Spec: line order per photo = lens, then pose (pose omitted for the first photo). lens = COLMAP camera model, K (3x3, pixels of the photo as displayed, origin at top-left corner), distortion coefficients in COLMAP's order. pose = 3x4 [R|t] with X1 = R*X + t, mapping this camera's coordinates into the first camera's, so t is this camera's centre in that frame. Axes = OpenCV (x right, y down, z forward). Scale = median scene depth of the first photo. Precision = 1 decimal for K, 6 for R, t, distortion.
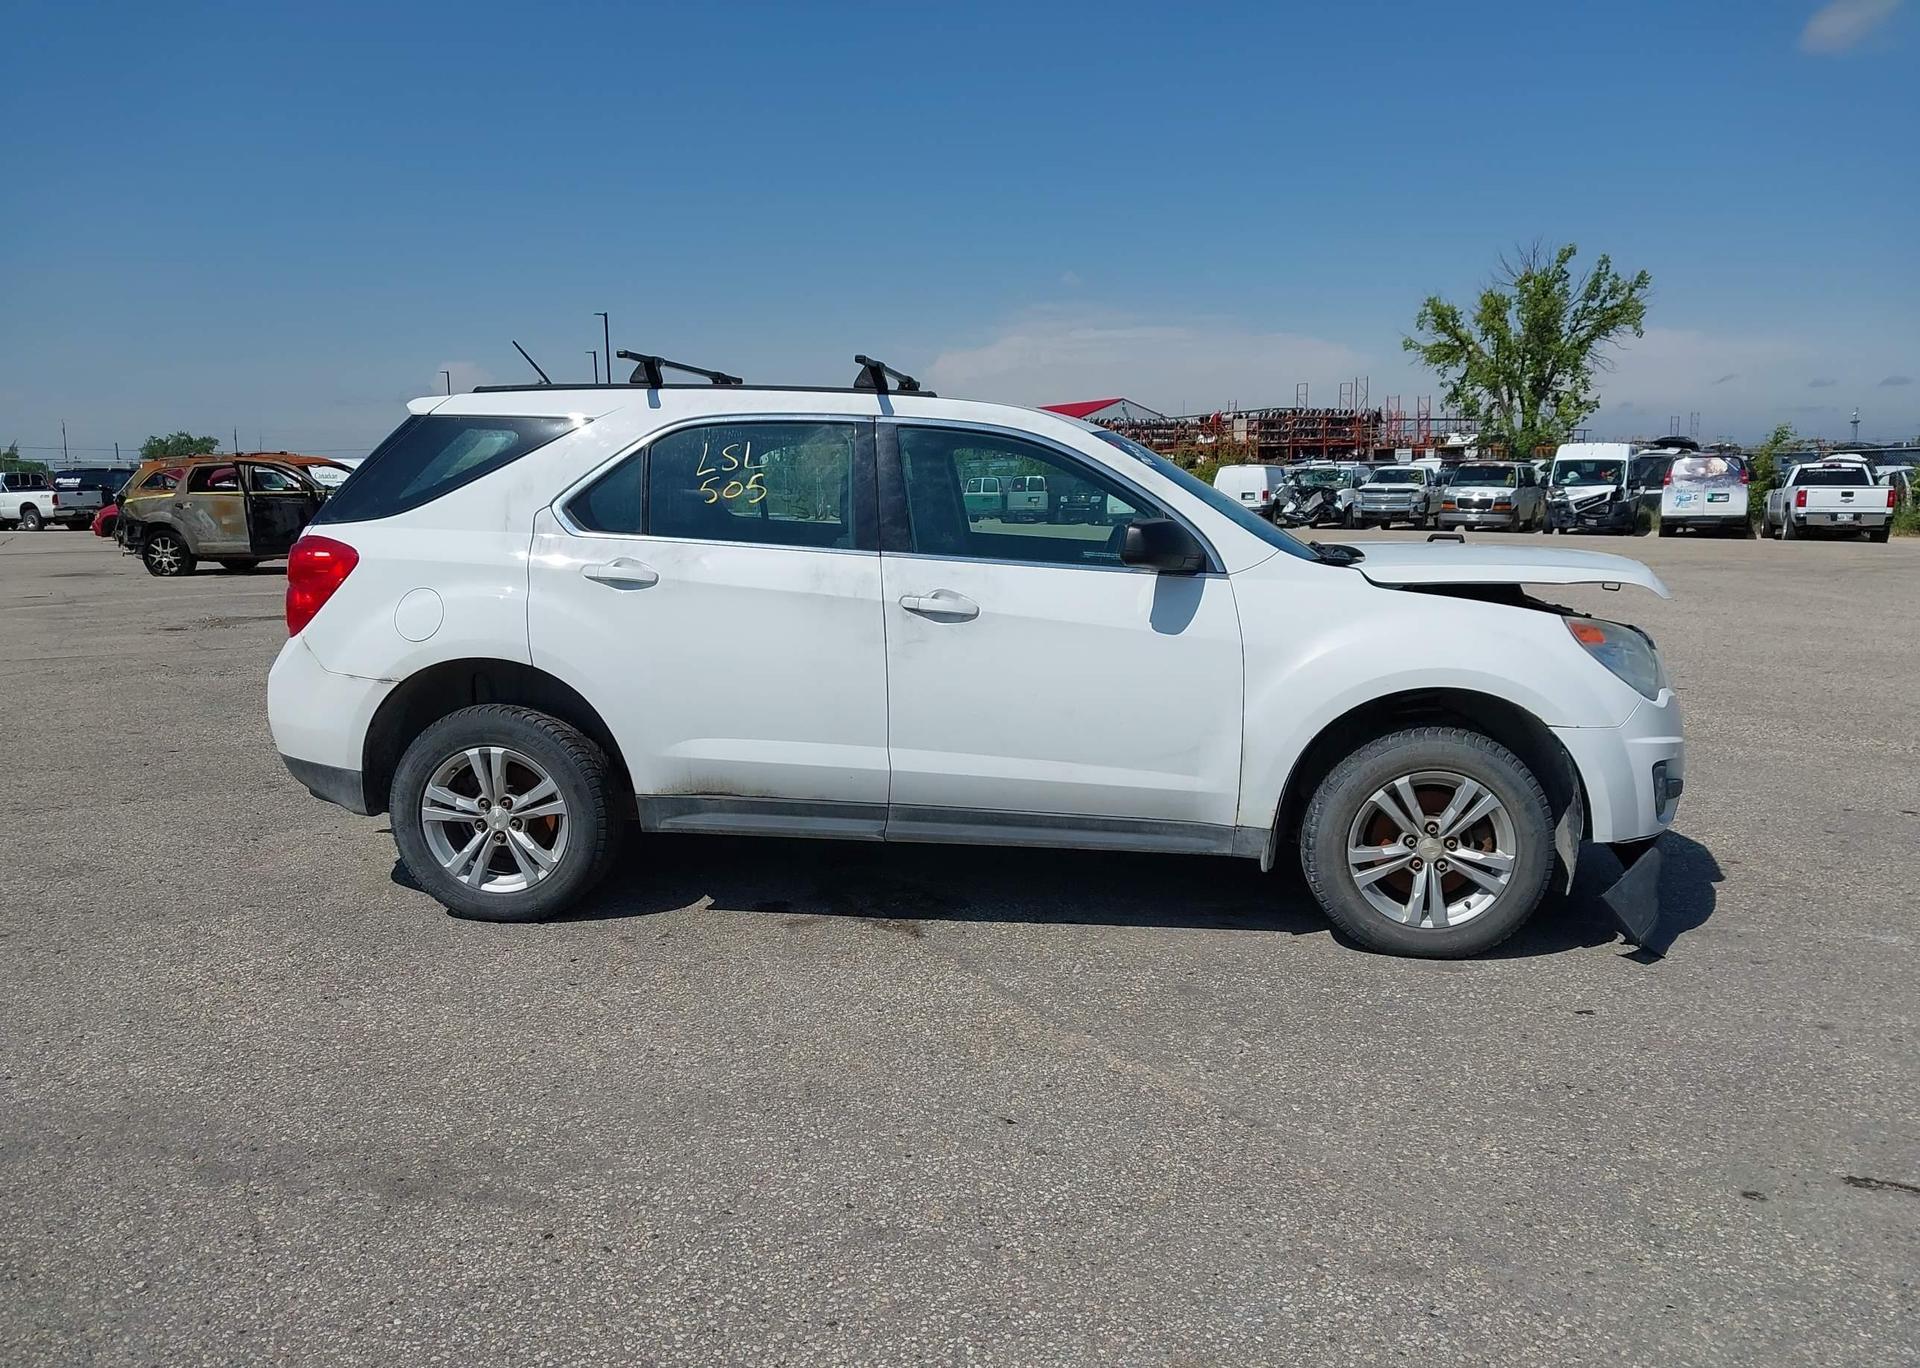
lens RADIAL K [[1539.6, 0, 931.0], [0, 1539.6, 620.0], [0, 0, 1]] dist [0.036899, -0.062065]
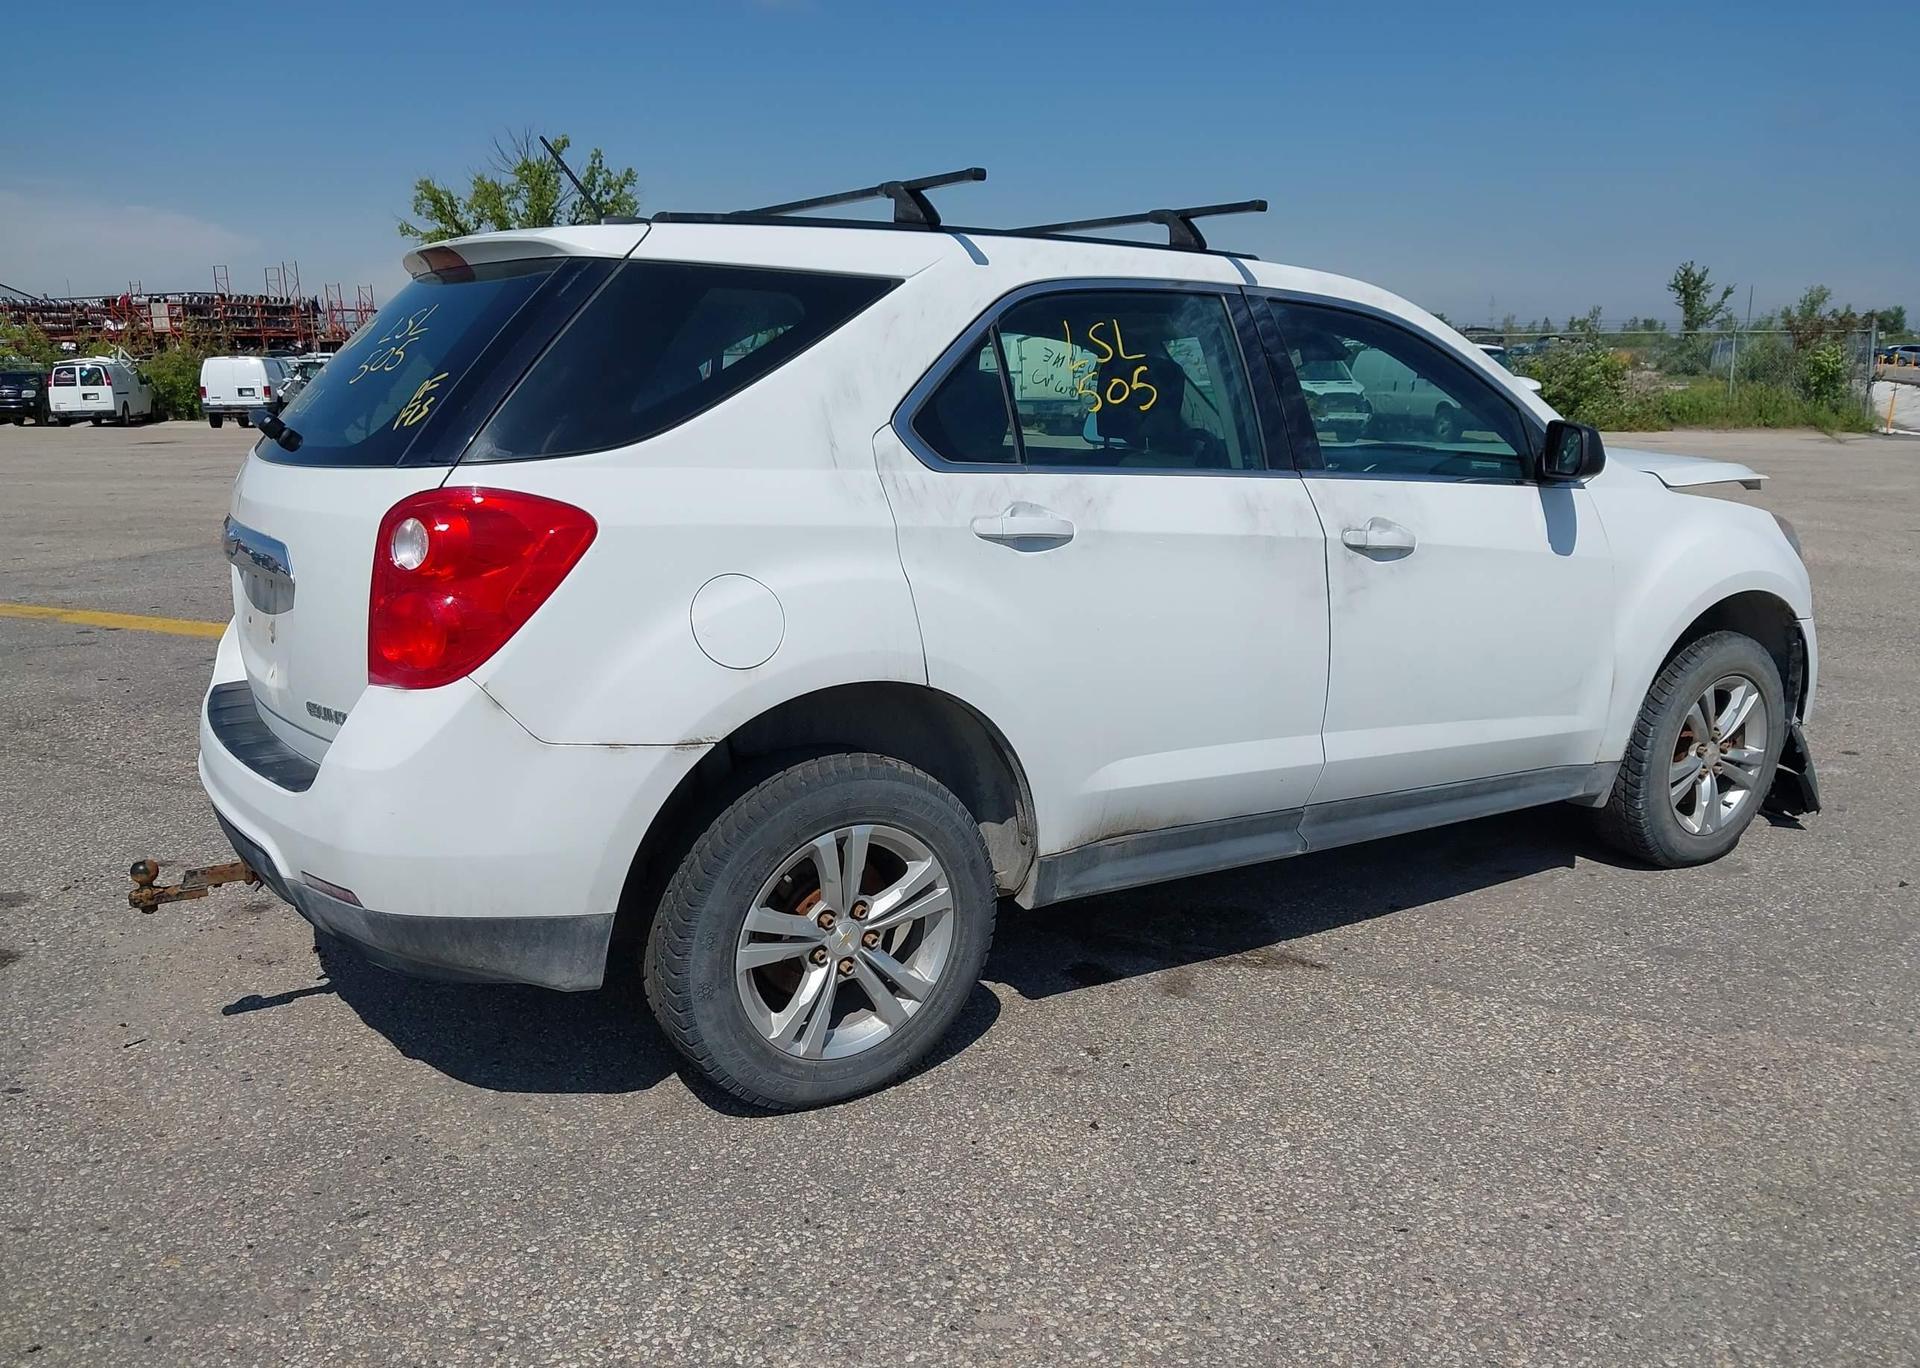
lens RADIAL K [[1539.6, 0, 957.3], [0, 1539.6, 676.2], [0, 0, 1]] dist [0.036899, -0.062065]
pose [[0.772597, -0.122402, 0.622986, -0.613143], [0.058073, 0.990751, 0.122640, -0.046708], [-0.632235, -0.058572, 0.772559, 0.506607]]
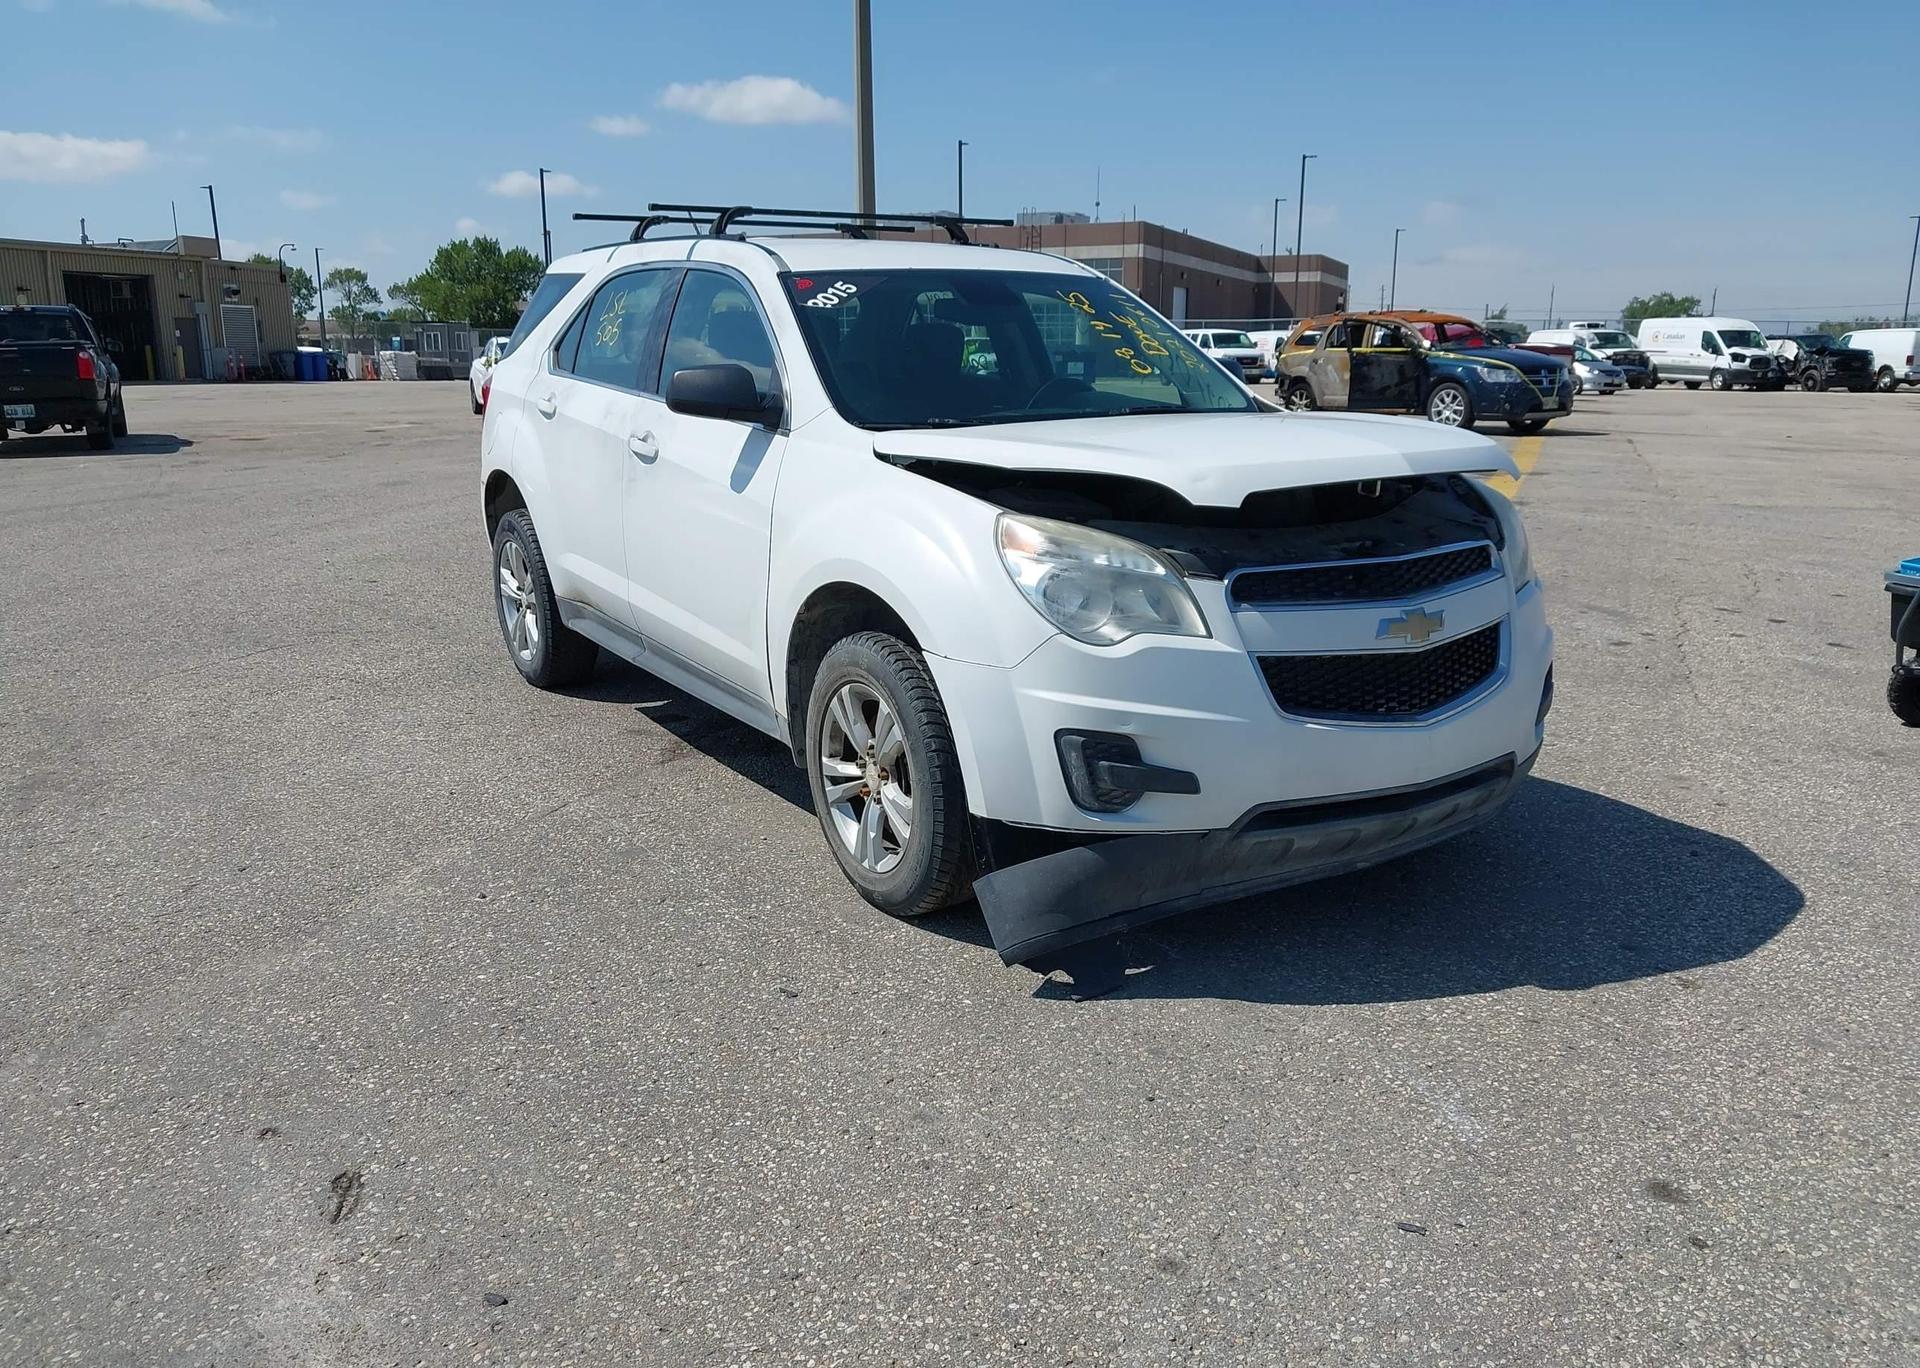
lens RADIAL K [[1539.6, 0, 973.9], [0, 1539.6, 682.4], [0, 0, 1]] dist [0.036899, -0.062065]
pose [[0.628656, 0.174520, -0.757848, 0.910285], [-0.077472, 0.983701, 0.162266, -0.037929], [0.773815, -0.043298, 0.631930, 0.484960]]
